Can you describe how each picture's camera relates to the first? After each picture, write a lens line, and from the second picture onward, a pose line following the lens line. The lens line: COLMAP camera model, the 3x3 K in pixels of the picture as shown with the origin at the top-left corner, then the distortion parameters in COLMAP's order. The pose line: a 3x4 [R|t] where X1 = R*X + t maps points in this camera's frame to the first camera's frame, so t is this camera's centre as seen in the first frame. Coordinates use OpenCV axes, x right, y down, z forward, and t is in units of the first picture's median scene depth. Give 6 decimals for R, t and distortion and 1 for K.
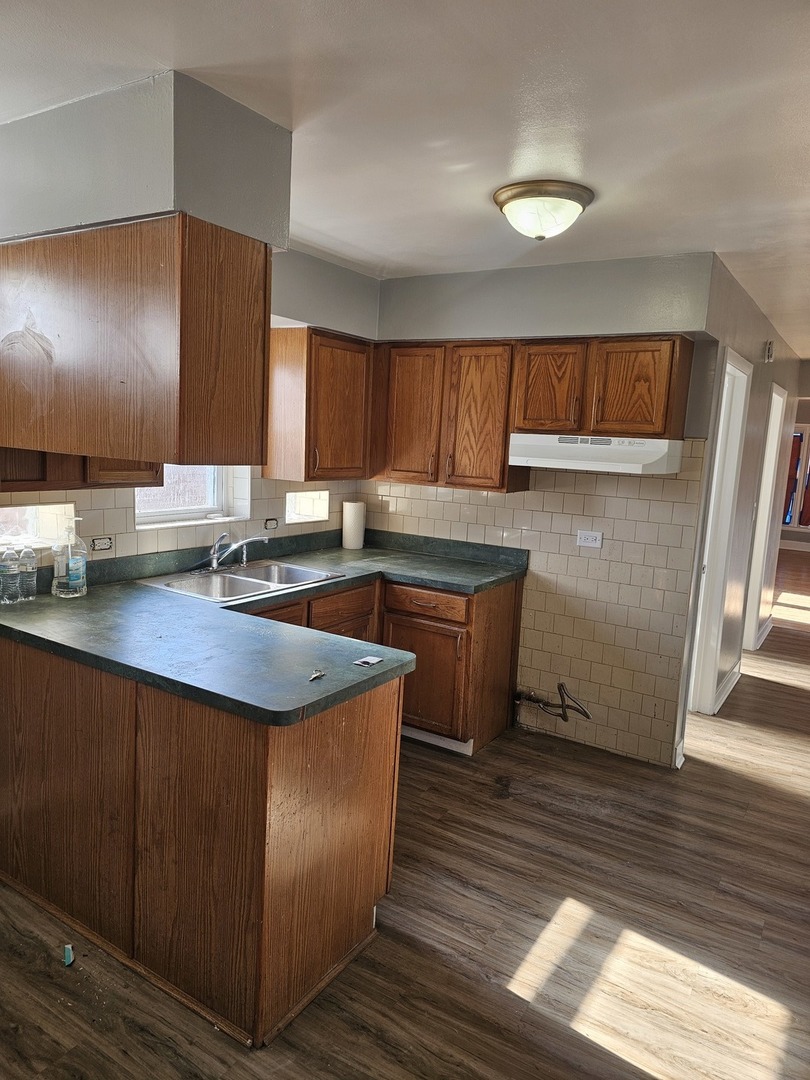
lens RADIAL K [[727.2, 0, 397.8], [0, 727.2, 541.4], [0, 0, 1]] dist [0.041287, -0.032201]
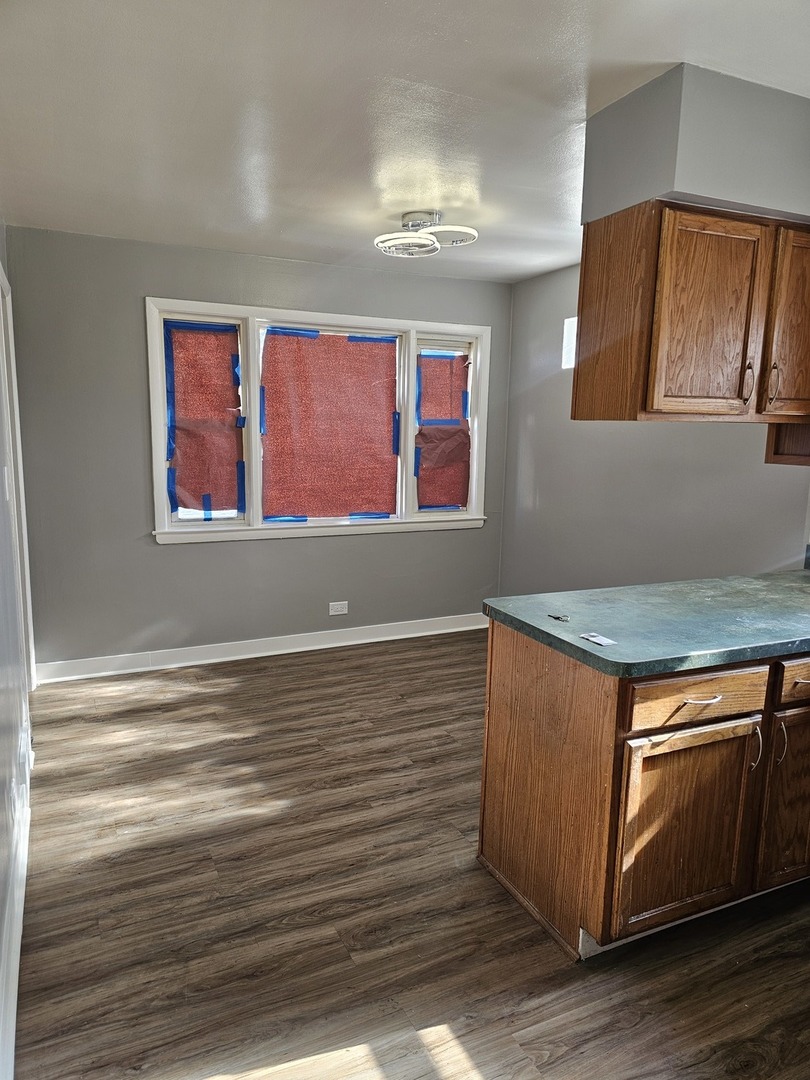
lens RADIAL K [[727.2, 0, 395.6], [0, 727.2, 541.5], [0, 0, 1]] dist [0.041287, -0.032201]
pose [[-0.537450, 0.085768, -0.838923, 0.877160], [-0.162796, 0.965549, 0.203007, -0.095042], [0.827433, 0.245679, -0.504972, 1.294586]]
